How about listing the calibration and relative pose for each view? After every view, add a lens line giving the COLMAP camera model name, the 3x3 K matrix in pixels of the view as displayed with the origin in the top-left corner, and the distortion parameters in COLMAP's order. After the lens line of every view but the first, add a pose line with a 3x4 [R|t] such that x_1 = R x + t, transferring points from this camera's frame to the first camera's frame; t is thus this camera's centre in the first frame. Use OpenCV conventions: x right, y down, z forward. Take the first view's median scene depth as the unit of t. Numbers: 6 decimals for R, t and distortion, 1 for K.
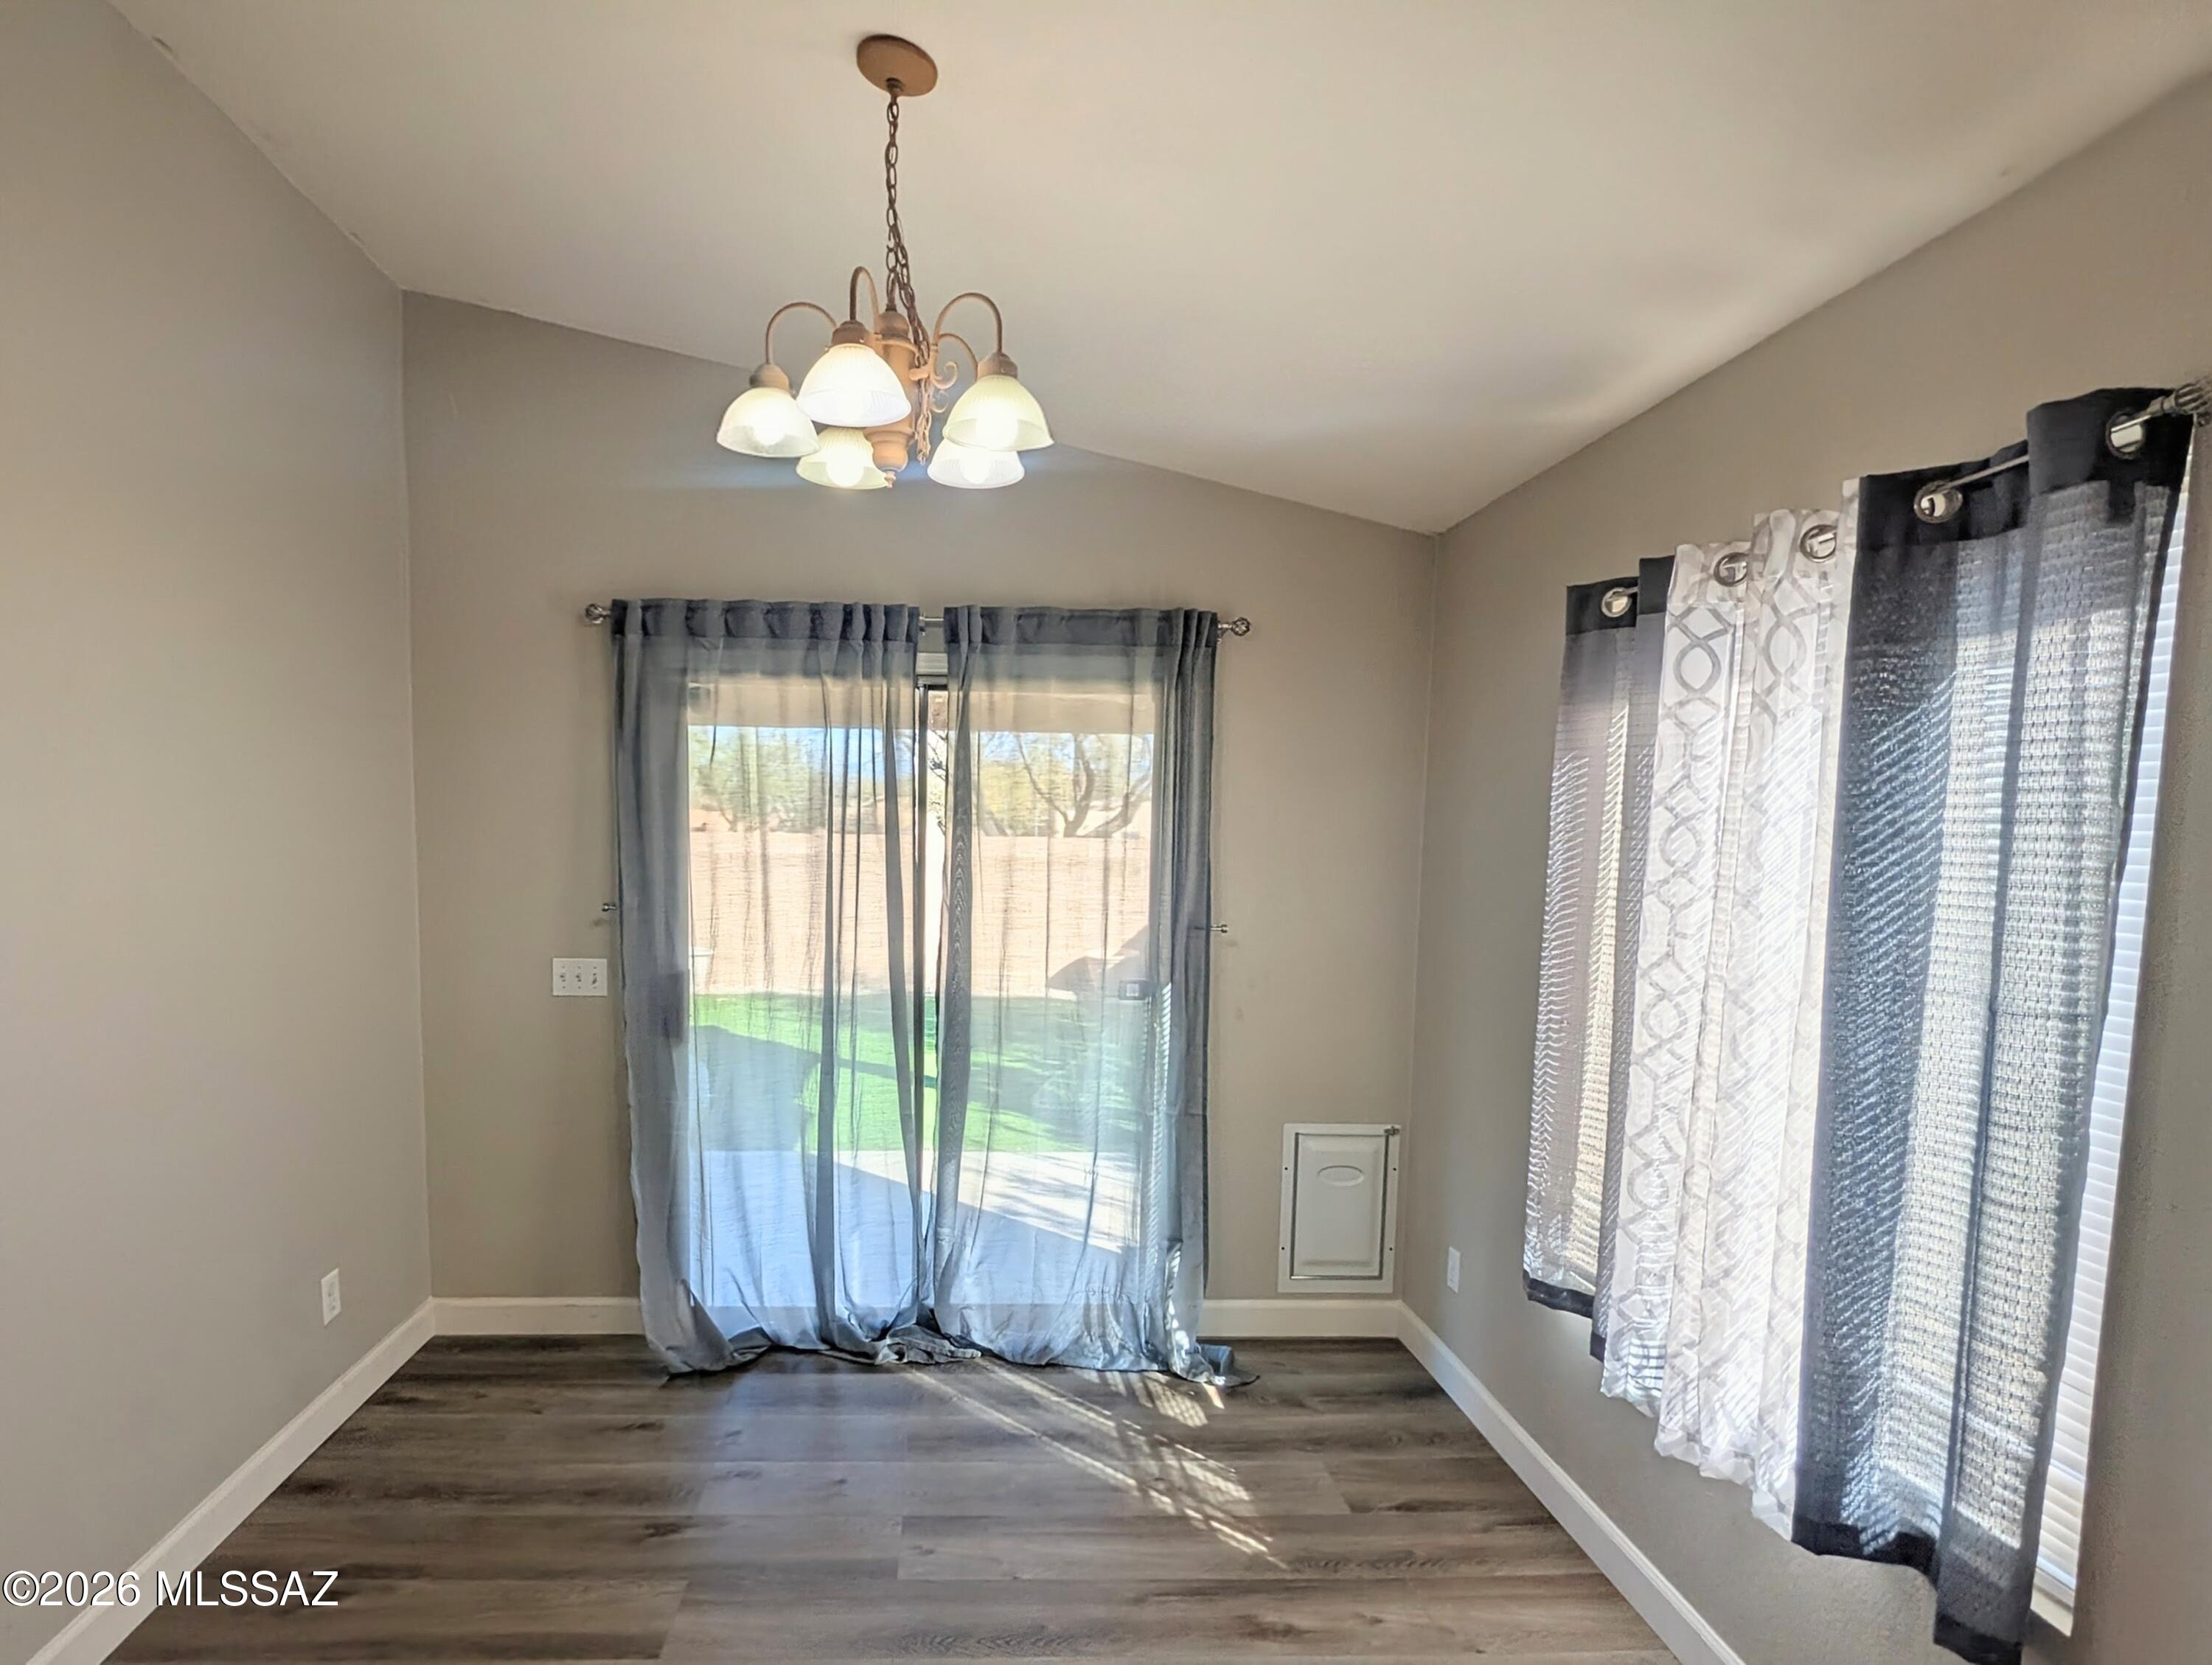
lens RADIAL K [[1052.6, 0, 1017.0], [0, 1052.6, 921.3], [0, 0, 1]] dist [0.002449, 0.000581]
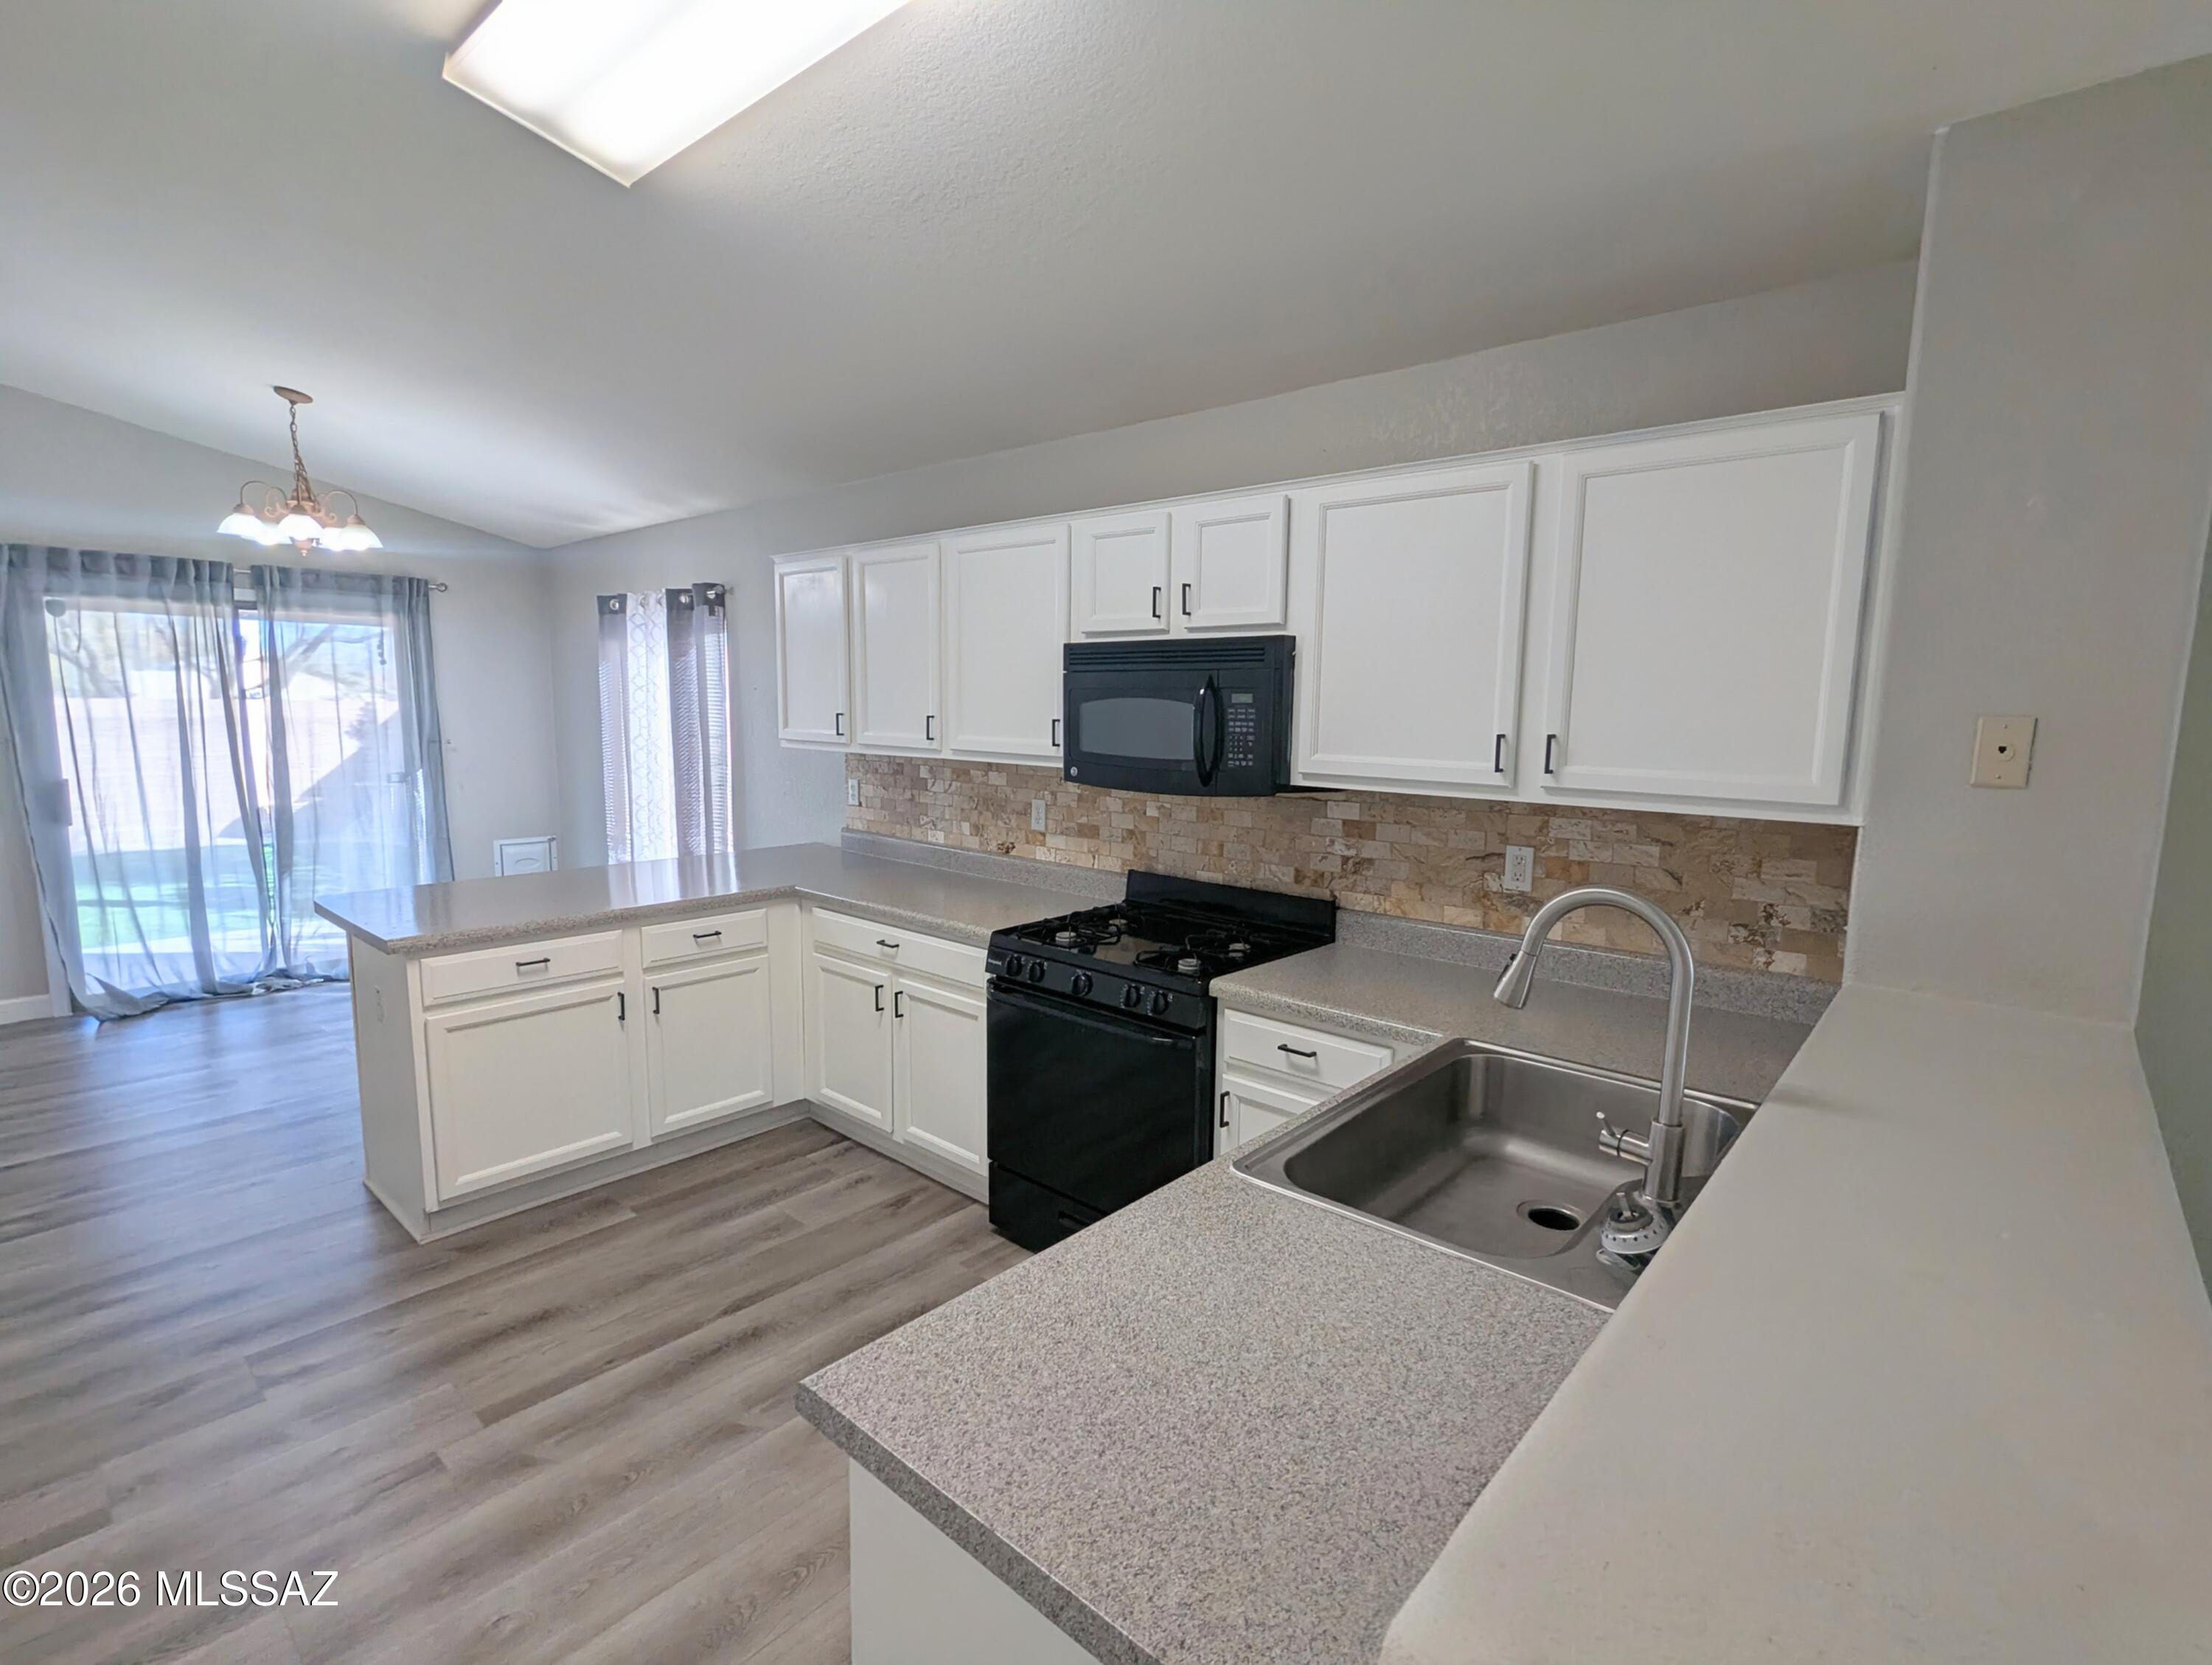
lens RADIAL K [[1052.6, 0, 1110.8], [0, 1052.6, 833.5], [0, 0, 1]] dist [0.002449, 0.000581]
pose [[0.681025, -0.098306, 0.725631, -0.418440], [0.064127, 0.995147, 0.074634, 0.114818], [-0.729447, -0.004296, 0.684024, -1.284959]]
